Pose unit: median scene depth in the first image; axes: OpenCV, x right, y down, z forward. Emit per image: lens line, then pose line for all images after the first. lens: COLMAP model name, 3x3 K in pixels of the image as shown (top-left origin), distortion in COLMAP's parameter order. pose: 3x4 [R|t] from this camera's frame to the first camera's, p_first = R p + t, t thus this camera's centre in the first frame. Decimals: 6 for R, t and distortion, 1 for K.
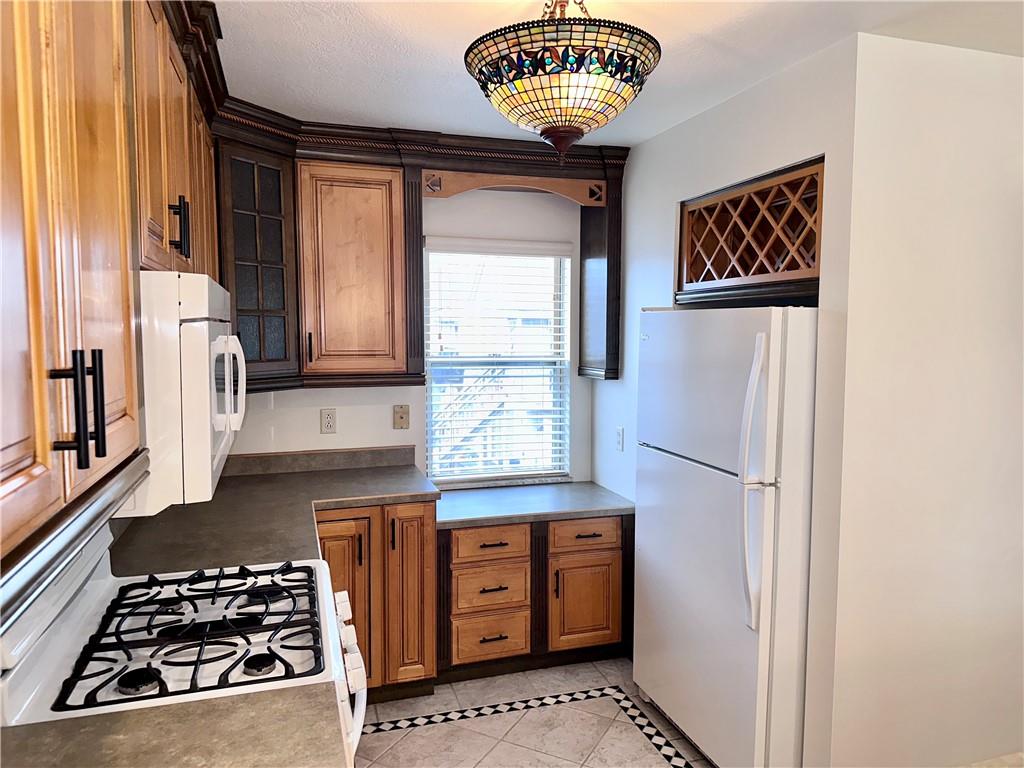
lens RADIAL K [[712.1, 0, 512.0], [0, 712.1, 384.0], [0, 0, 1]] dist [0.120265, -0.227241]
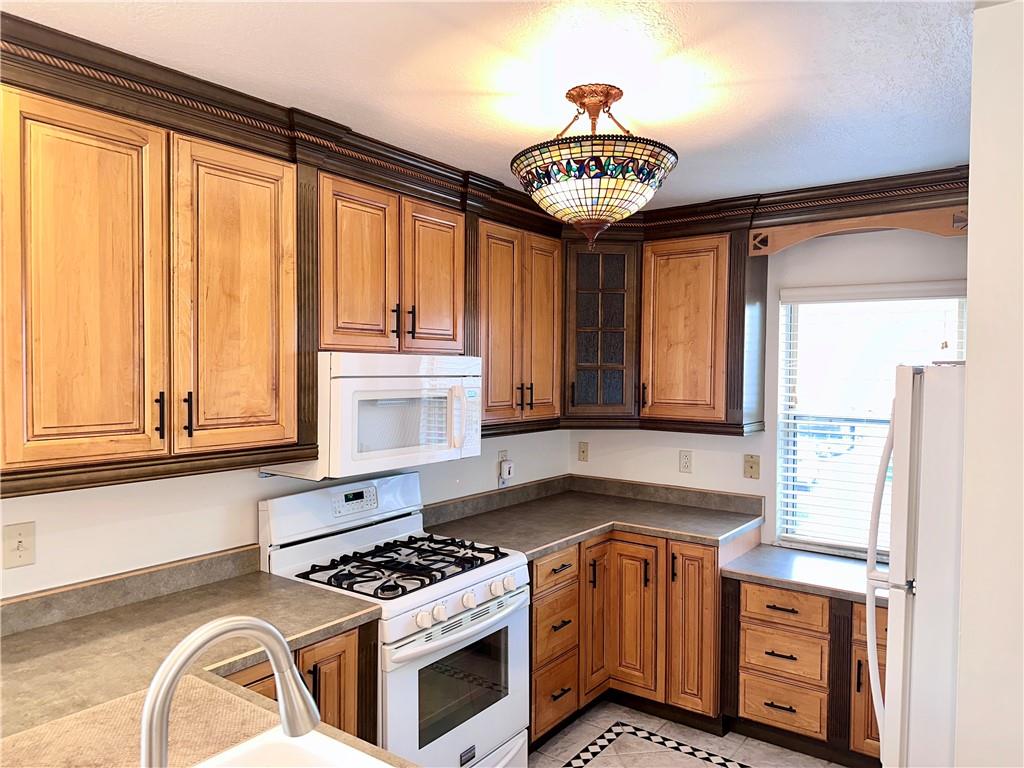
lens RADIAL K [[712.1, 0, 512.0], [0, 712.1, 384.0], [0, 0, 1]] dist [0.120265, -0.227241]
pose [[0.577066, 0.021428, -0.816417, 0.561785], [-0.070353, 0.997244, -0.023553, -0.026702], [0.813662, 0.071029, 0.576983, 0.132316]]
